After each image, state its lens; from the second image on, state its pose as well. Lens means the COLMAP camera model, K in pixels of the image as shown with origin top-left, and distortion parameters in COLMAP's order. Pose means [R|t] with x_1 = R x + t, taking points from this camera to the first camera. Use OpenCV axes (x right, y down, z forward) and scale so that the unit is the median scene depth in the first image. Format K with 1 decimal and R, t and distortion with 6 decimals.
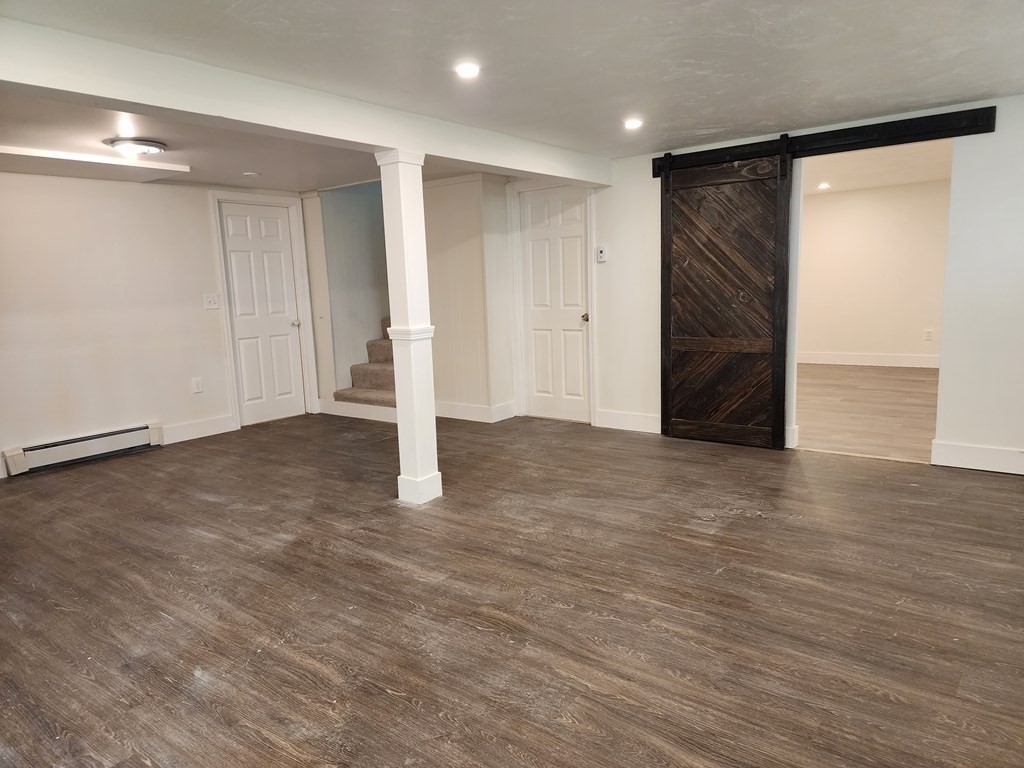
lens RADIAL K [[688.5, 0, 504.7], [0, 688.5, 380.6], [0, 0, 1]] dist [0.085348, -0.067820]
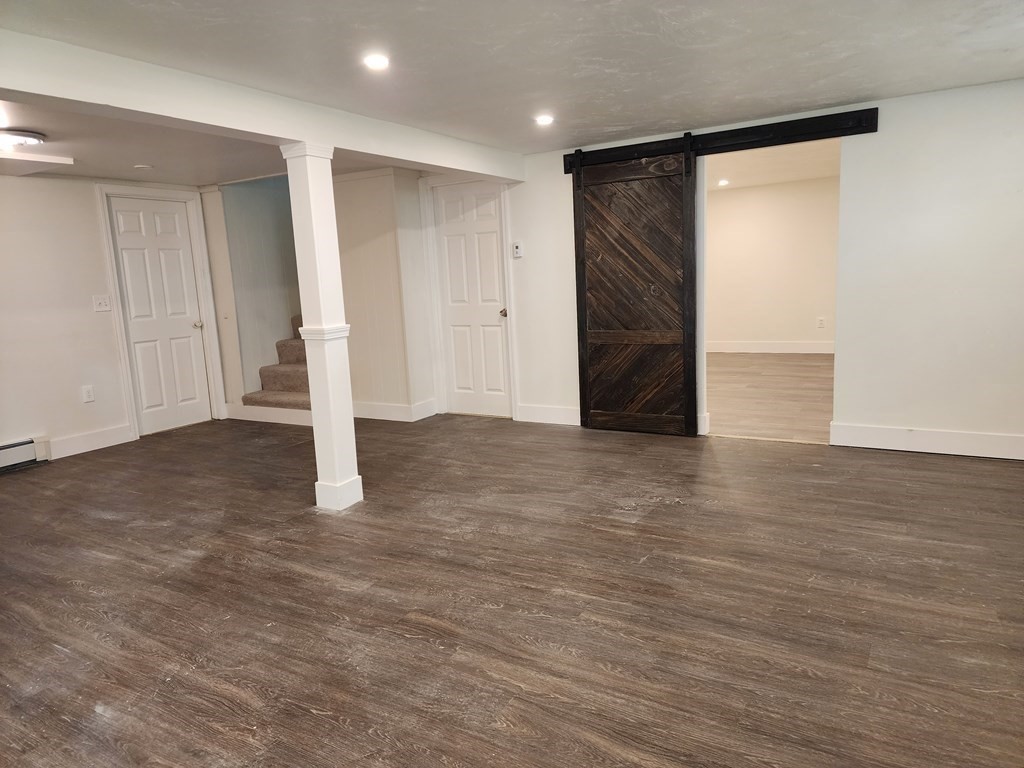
lens RADIAL K [[688.5, 0, 503.9], [0, 688.5, 373.5], [0, 0, 1]] dist [0.085348, -0.067820]
pose [[0.992466, -0.030995, 0.118539, -0.005002], [0.031421, 0.999505, -0.001729, -0.002849], [-0.118427, 0.005440, 0.992948, 0.012355]]
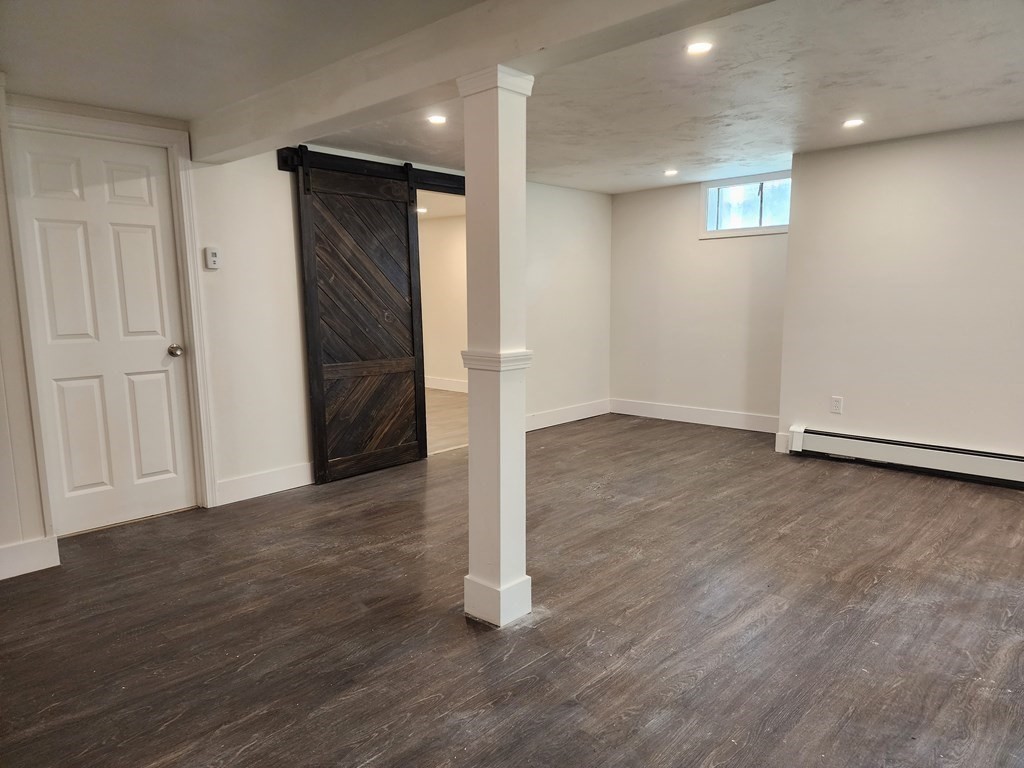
lens RADIAL K [[688.5, 0, 510.9], [0, 688.5, 387.9], [0, 0, 1]] dist [0.085348, -0.067820]
pose [[0.084282, -0.098851, 0.991527, -0.857786], [0.152293, 0.984654, 0.085220, -0.106431], [-0.984735, 0.143820, 0.098043, 1.020032]]
